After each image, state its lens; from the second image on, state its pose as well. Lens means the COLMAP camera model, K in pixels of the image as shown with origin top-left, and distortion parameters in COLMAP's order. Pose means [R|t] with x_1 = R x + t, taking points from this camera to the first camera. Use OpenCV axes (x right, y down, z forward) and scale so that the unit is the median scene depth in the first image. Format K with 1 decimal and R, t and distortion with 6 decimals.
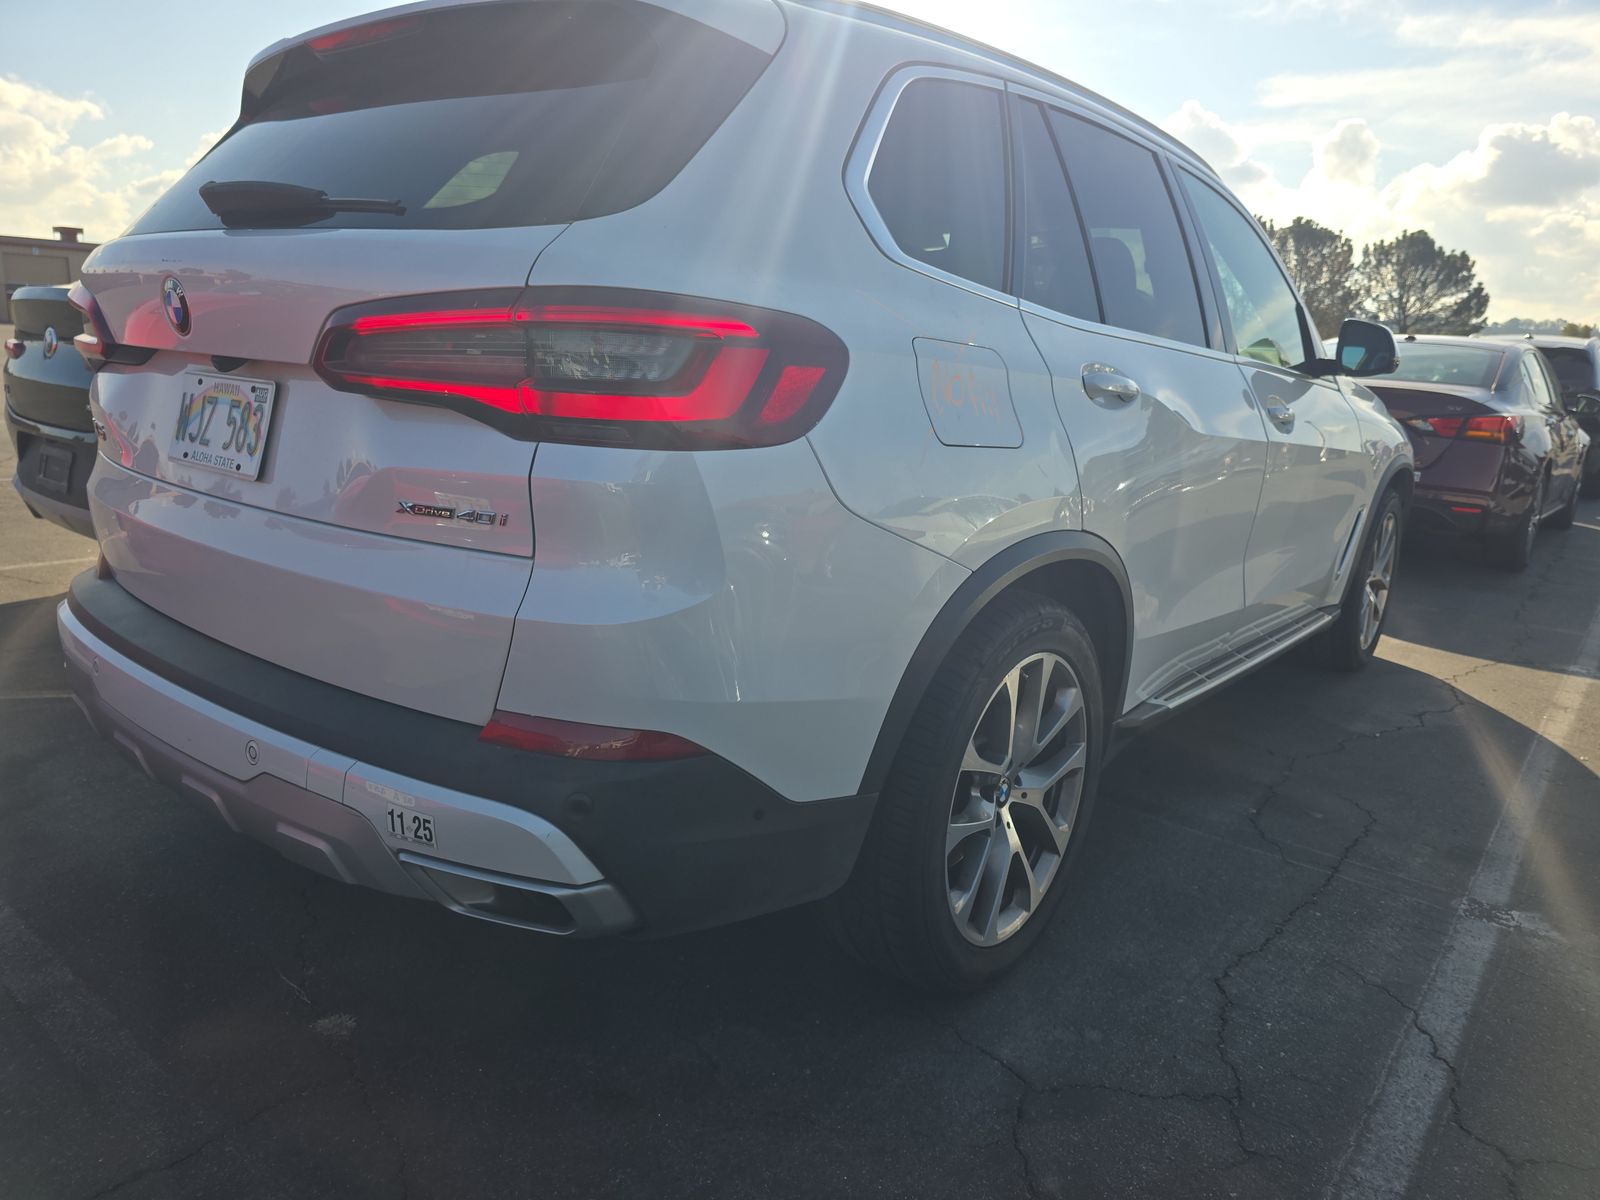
lens RADIAL K [[1051.4, 0, 801.5], [0, 1051.4, 630.6], [0, 0, 1]] dist [0.039962, -0.052762]
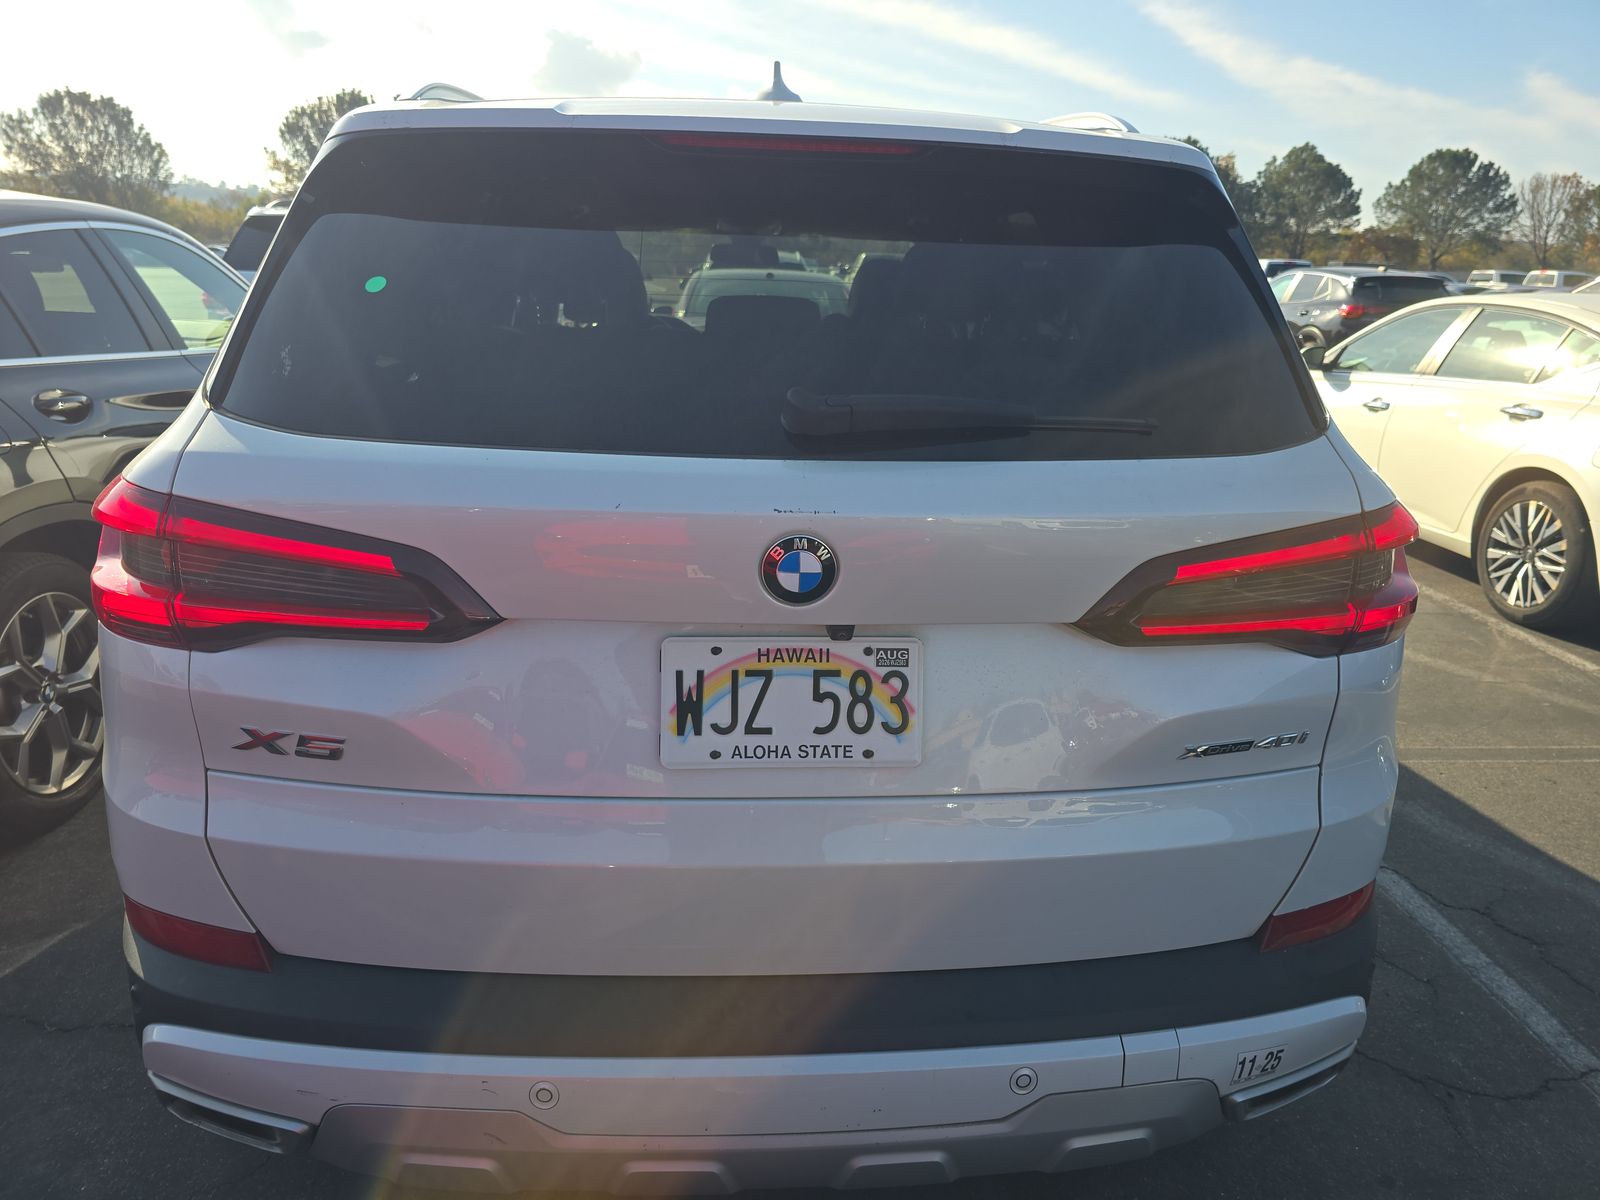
lens RADIAL K [[1072.9, 0, 800.0], [0, 1072.9, 600.0], [0, 0, 1]] dist [-0.011607, -0.003583]
pose [[0.743236, -0.227555, 0.629142, -1.005695], [0.179033, 0.973732, 0.140690, -0.371797], [-0.644630, 0.008072, 0.764452, 0.430524]]
